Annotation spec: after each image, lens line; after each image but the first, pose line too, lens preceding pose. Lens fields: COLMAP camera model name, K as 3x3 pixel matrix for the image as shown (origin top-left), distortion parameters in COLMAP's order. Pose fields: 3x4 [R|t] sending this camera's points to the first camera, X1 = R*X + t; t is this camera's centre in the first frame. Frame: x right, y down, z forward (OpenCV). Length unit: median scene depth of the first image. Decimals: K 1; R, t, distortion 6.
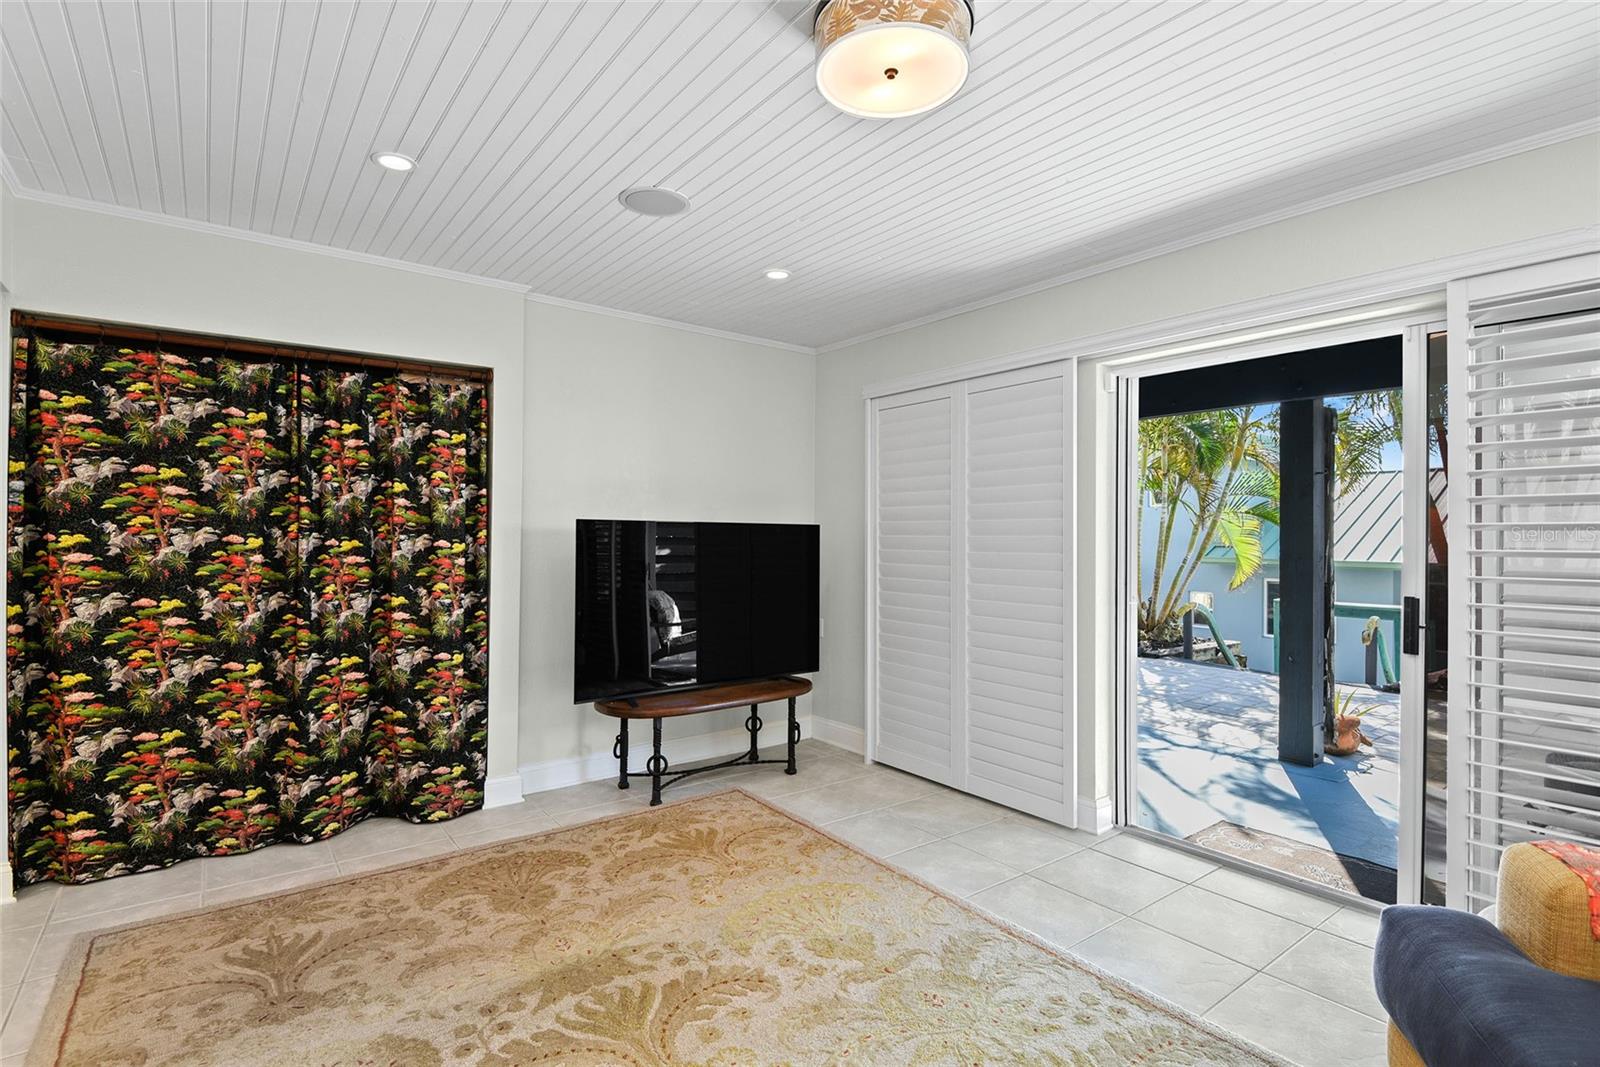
lens RADIAL K [[775.8, 0, 803.8], [0, 775.8, 535.4], [0, 0, 1]] dist [-0.017830, -0.001079]
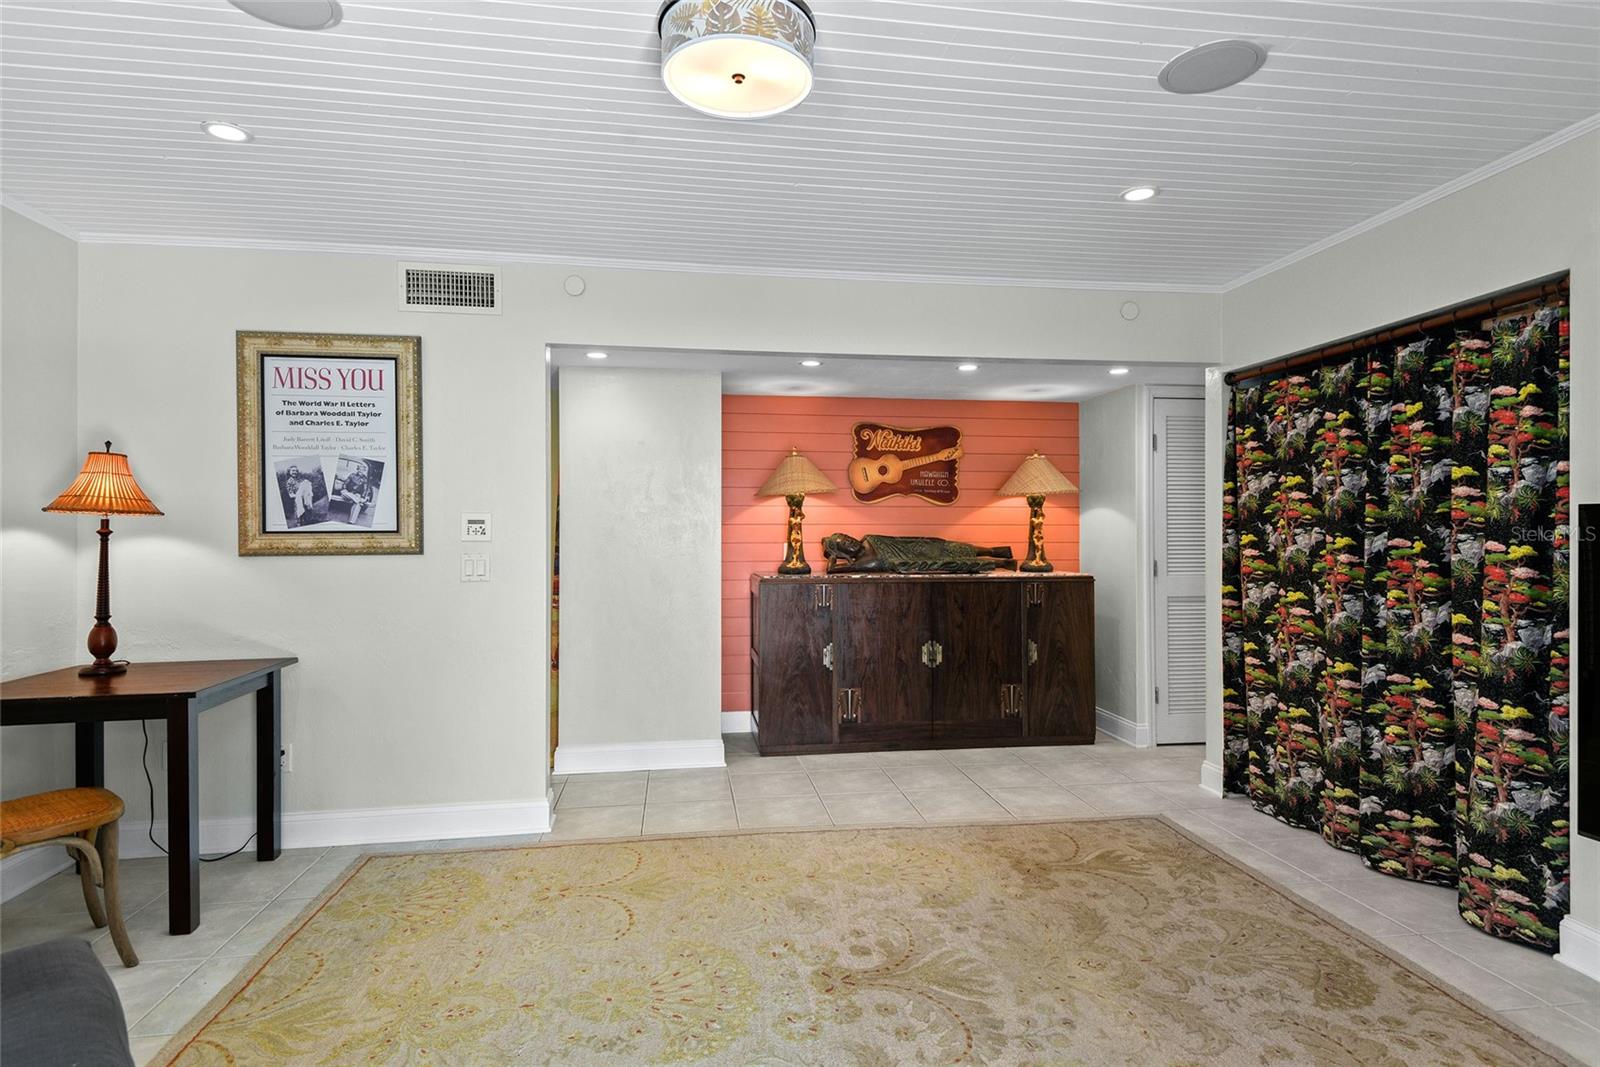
lens RADIAL K [[841.7, 0, 794.5], [0, 841.7, 532.8], [0, 0, 1]] dist [-0.015367, -0.001365]
pose [[-0.502623, -0.006908, -0.864478, 0.611896], [-0.004758, 0.999975, -0.005224, 0.006471], [0.864493, 0.001488, -0.502643, 0.967676]]
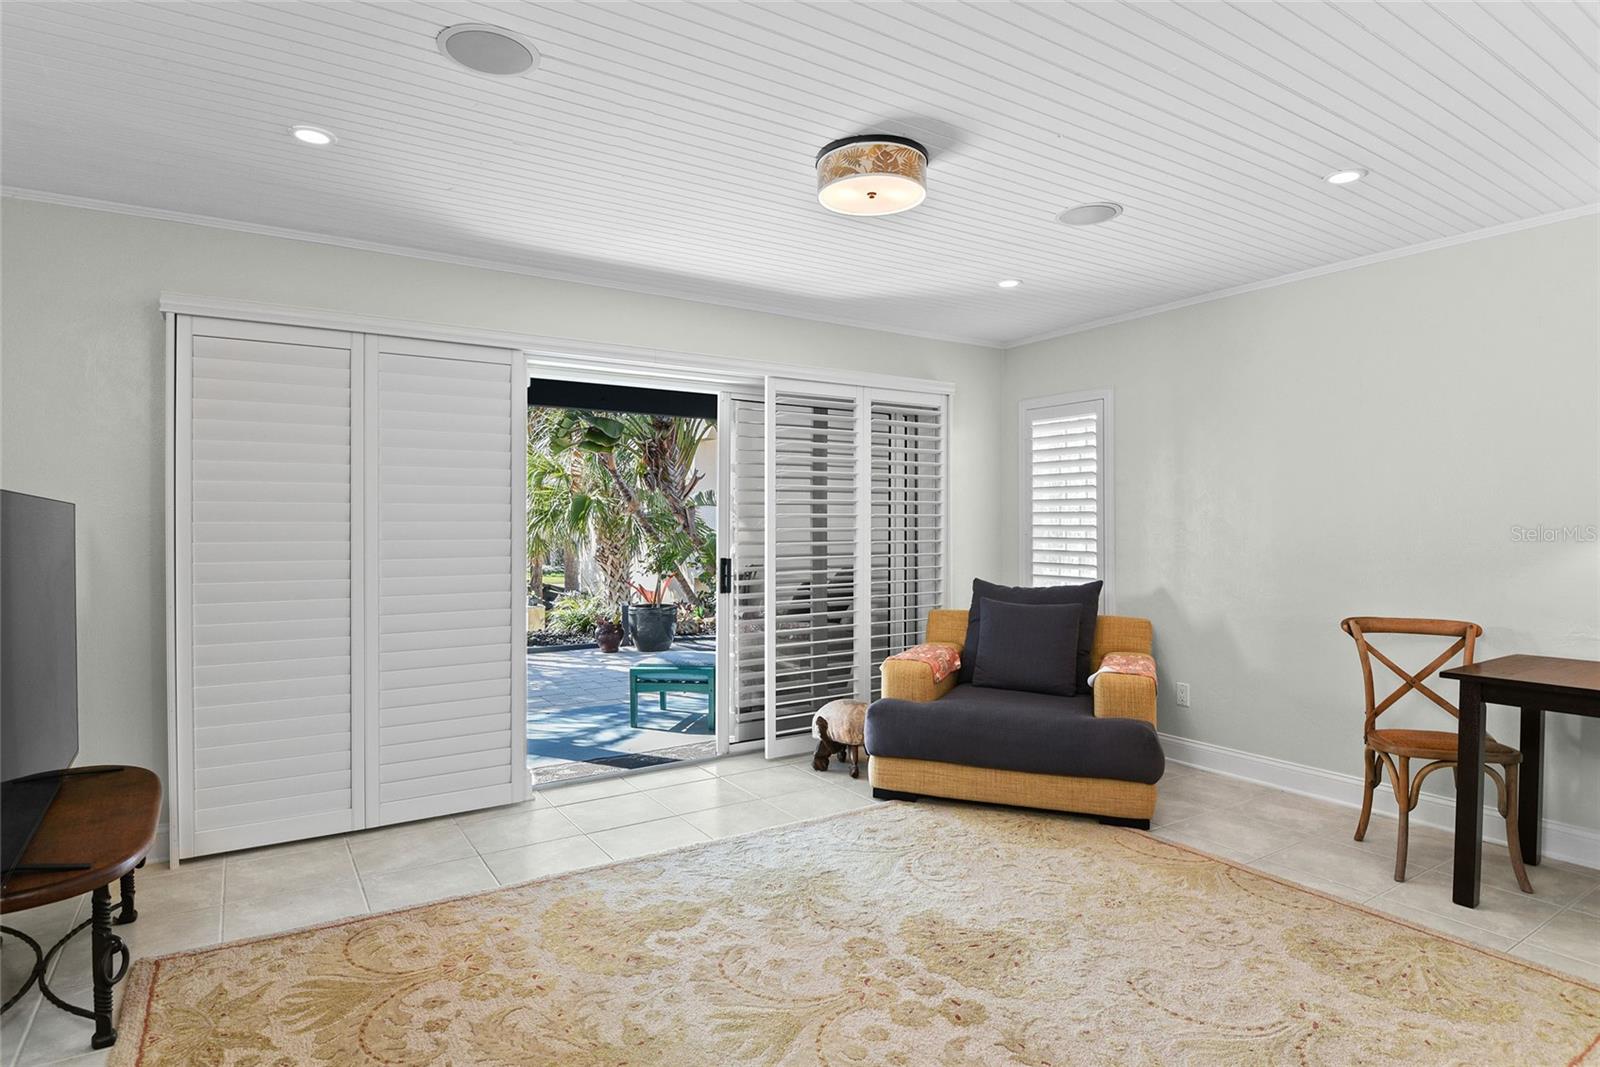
lens RADIAL K [[841.7, 0, 800.8], [0, 841.7, 533.7], [0, 0, 1]] dist [-0.015367, -0.001365]
pose [[0.093290, -0.015878, 0.995512, -0.852809], [0.008735, 0.999847, 0.015129, 0.001687], [-0.995601, 0.007284, 0.093414, 0.589750]]
